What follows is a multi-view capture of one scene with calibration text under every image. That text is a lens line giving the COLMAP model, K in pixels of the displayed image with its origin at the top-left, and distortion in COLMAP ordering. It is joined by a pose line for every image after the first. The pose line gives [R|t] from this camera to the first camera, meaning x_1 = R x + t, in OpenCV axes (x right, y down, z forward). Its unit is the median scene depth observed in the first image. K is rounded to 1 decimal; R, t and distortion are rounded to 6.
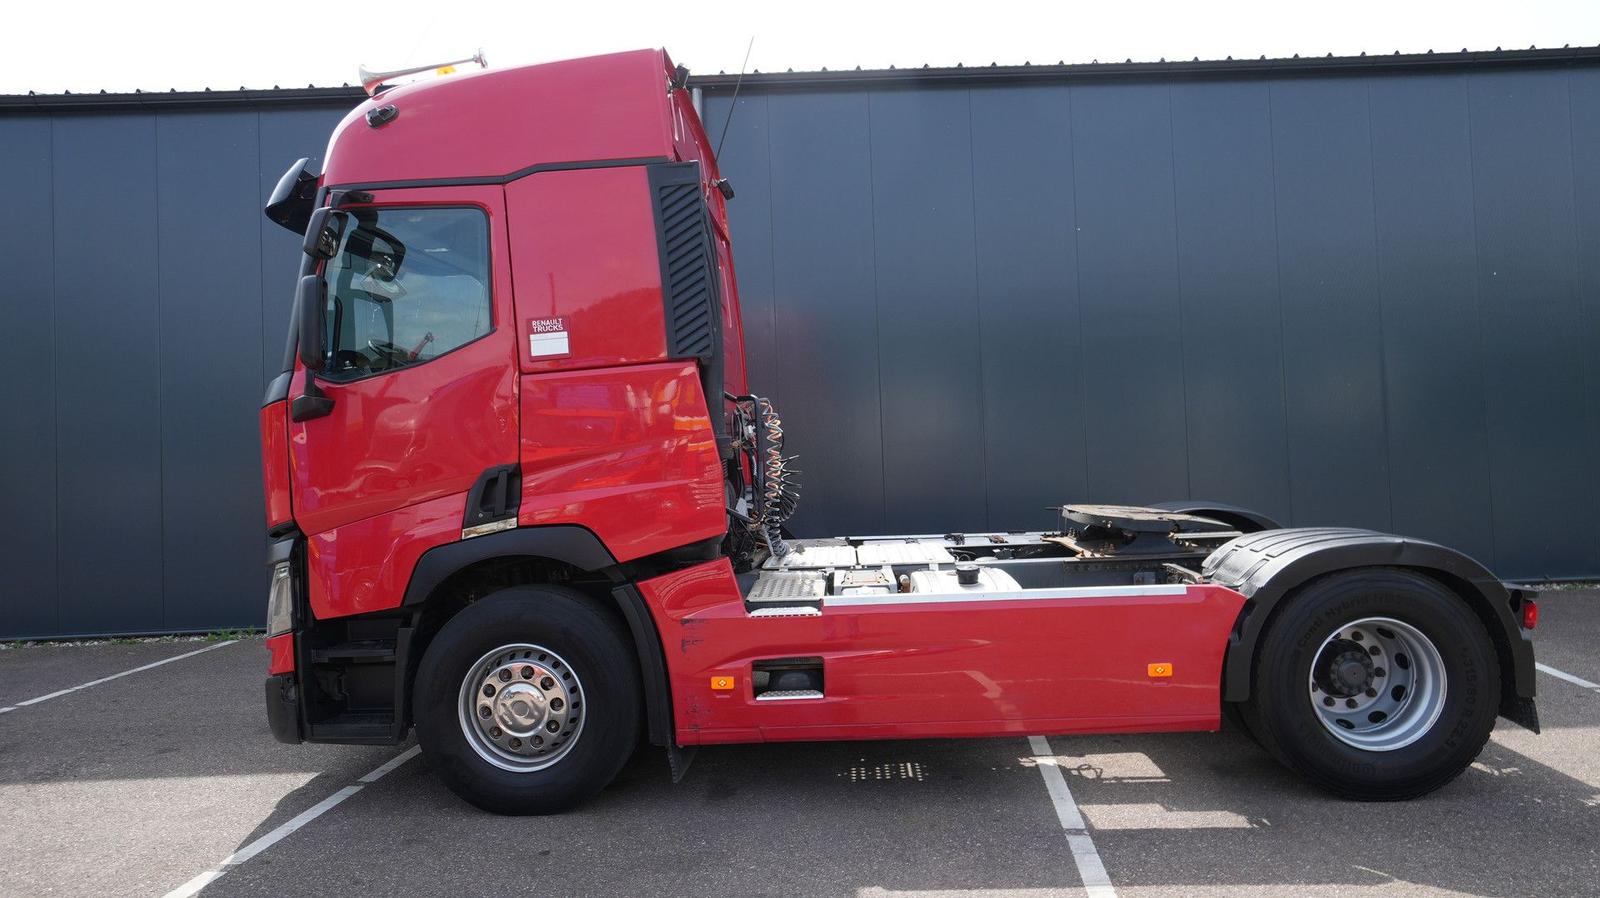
lens RADIAL K [[1003.1, 0, 800.0], [0, 1003.1, 449.0], [0, 0, 1]] dist [-0.002526, 0.003311]
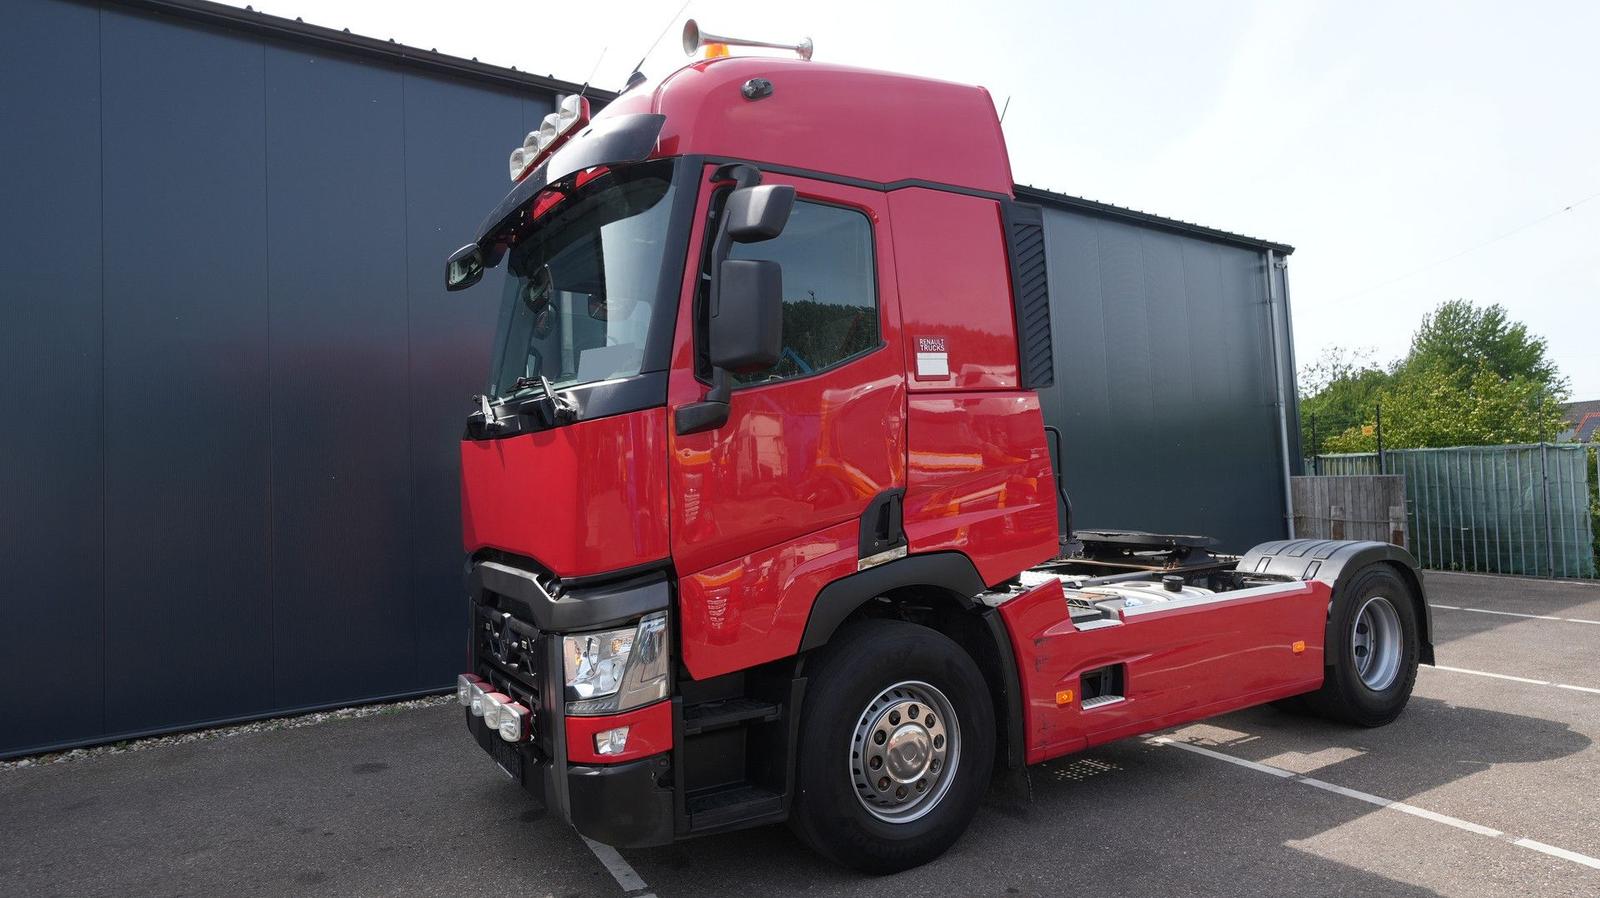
lens RADIAL K [[1003.1, 0, 800.0], [0, 1003.1, 449.0], [0, 0, 1]] dist [-0.002526, 0.003311]
pose [[0.810090, 0.028414, 0.585617, -0.913372], [0.004634, 0.998483, -0.054857, 0.029355], [-0.586287, 0.047152, 0.808730, 0.295463]]
